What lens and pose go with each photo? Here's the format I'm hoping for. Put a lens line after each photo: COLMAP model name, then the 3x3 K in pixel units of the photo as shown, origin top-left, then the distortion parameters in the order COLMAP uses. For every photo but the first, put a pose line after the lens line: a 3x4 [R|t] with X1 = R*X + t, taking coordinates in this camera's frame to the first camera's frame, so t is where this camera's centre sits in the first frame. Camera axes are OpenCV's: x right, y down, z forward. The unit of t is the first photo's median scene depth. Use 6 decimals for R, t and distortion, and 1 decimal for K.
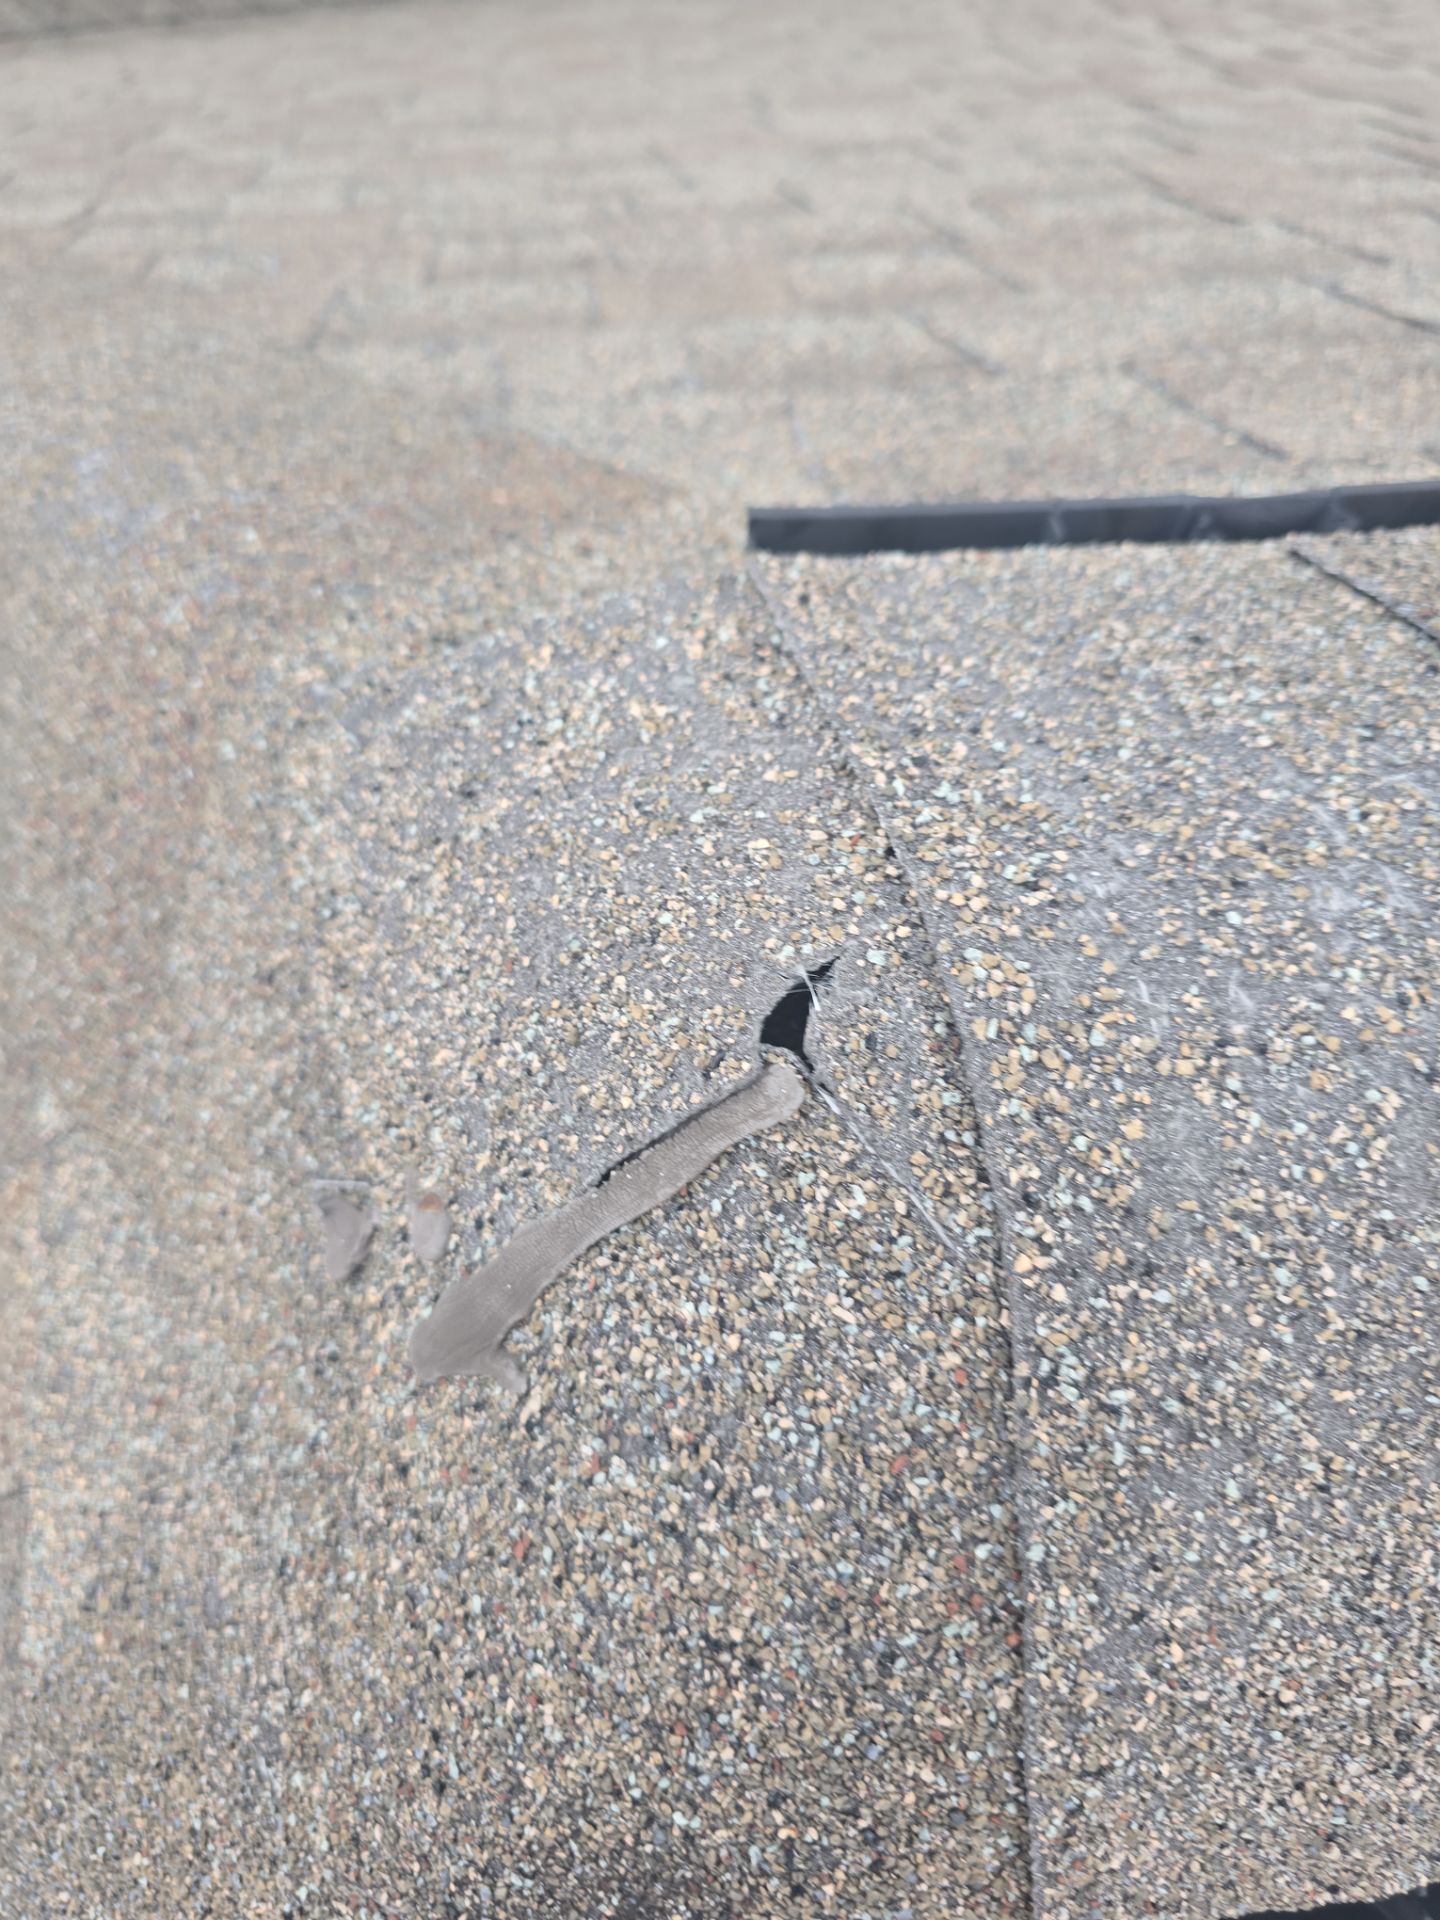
lens RADIAL K [[1299.1, 0, 703.6], [0, 1299.1, 922.1], [0, 0, 1]] dist [0.017872, -0.017775]
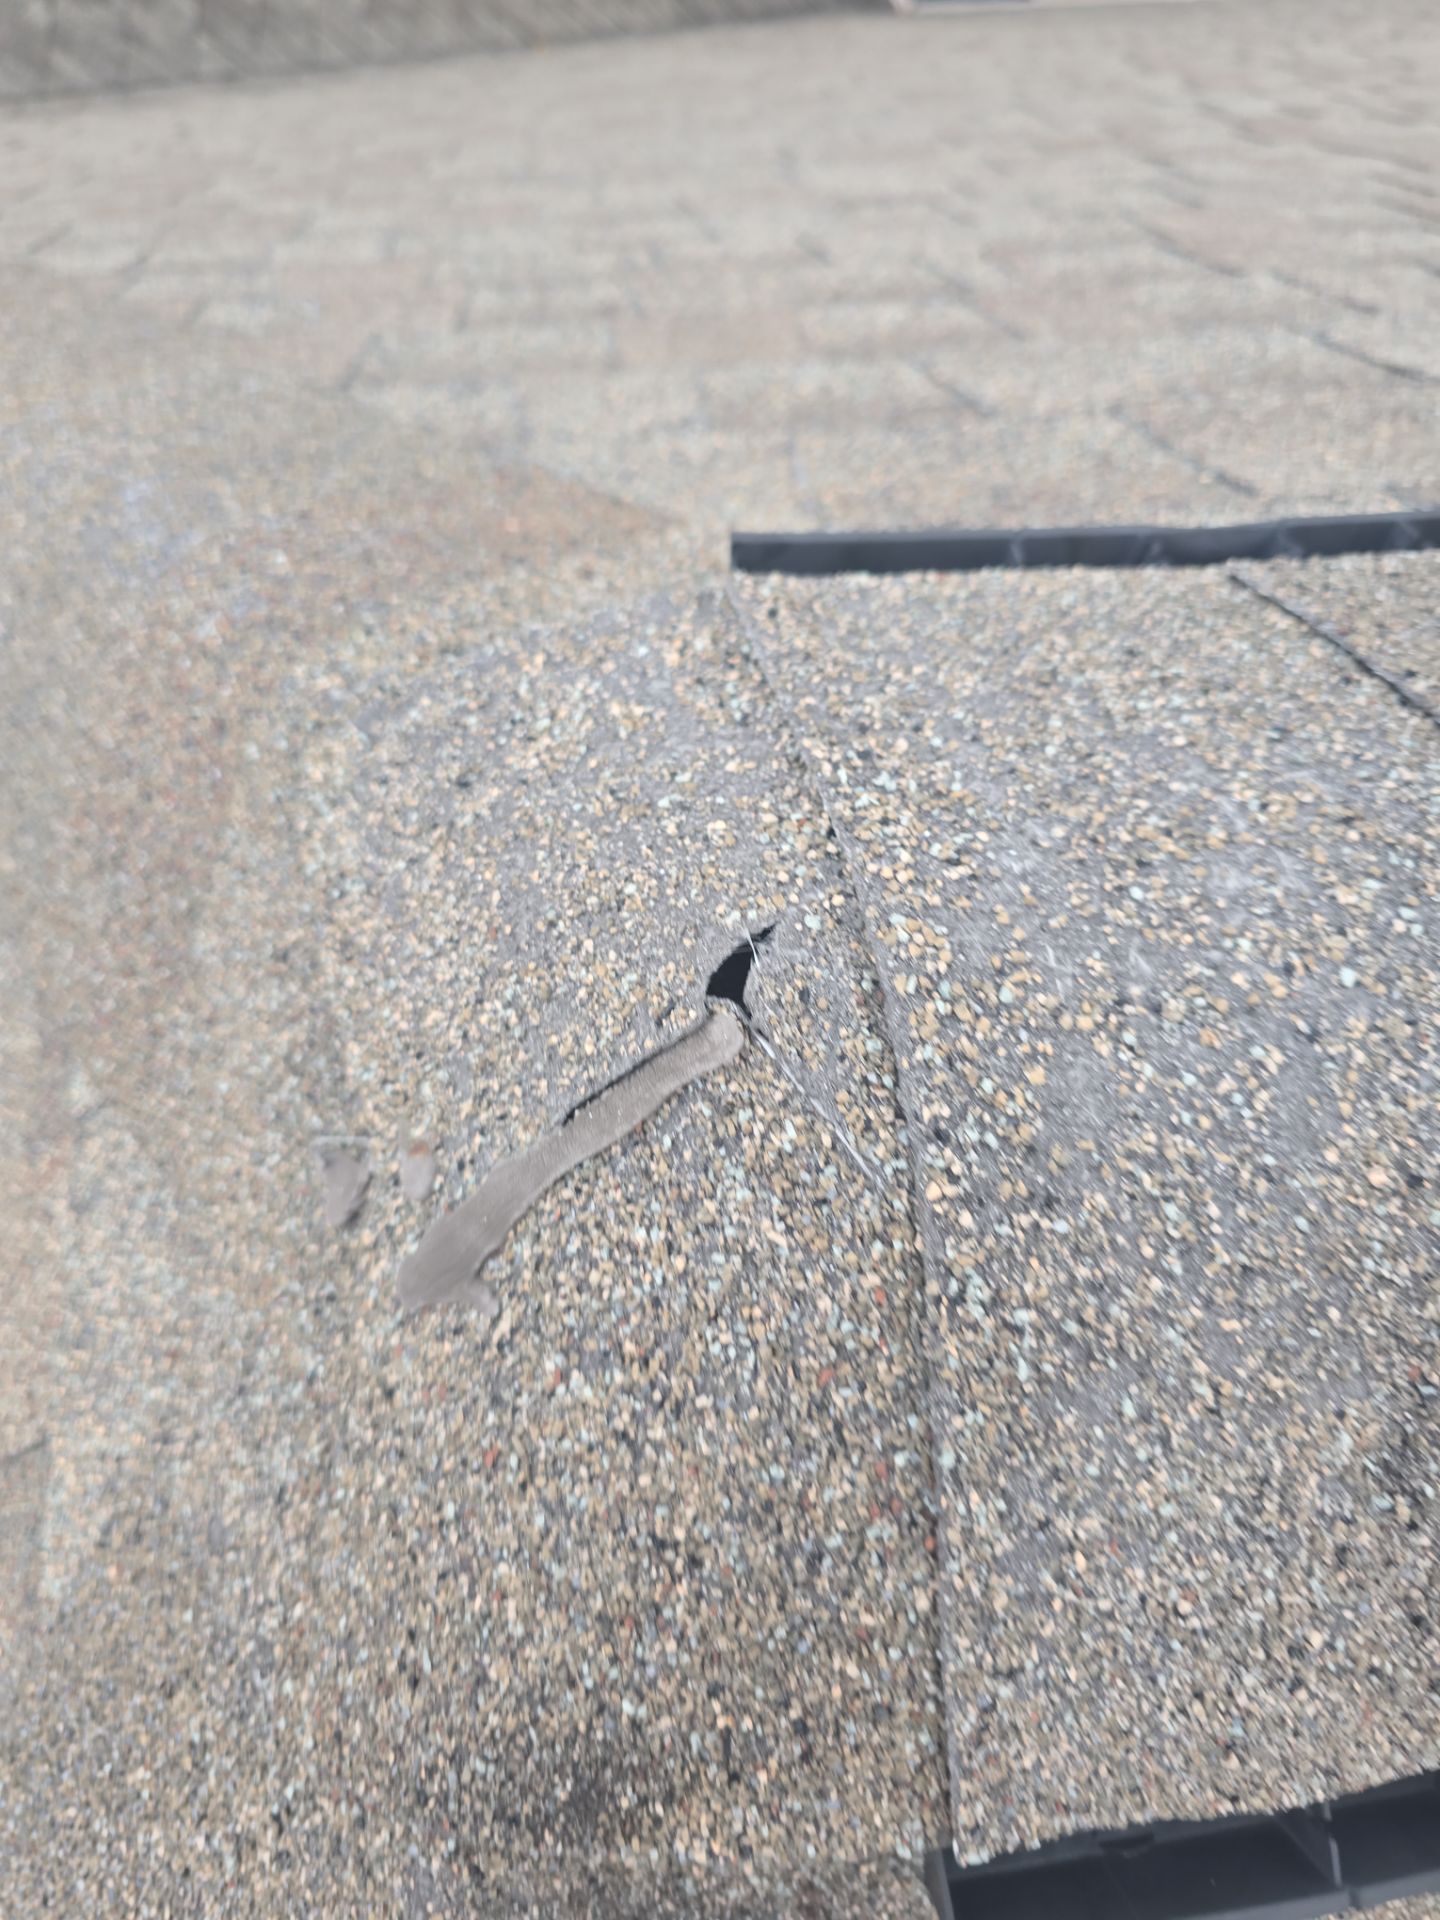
lens RADIAL K [[1346.8, 0, 731.3], [0, 1346.8, 957.9], [0, 0, 1]] dist [0.037617, -0.039269]
pose [[0.999584, 0.015540, -0.024290, 0.085024], [-0.016133, 0.999572, -0.024420, 0.081561], [0.023900, 0.024801, 0.999407, -0.152955]]
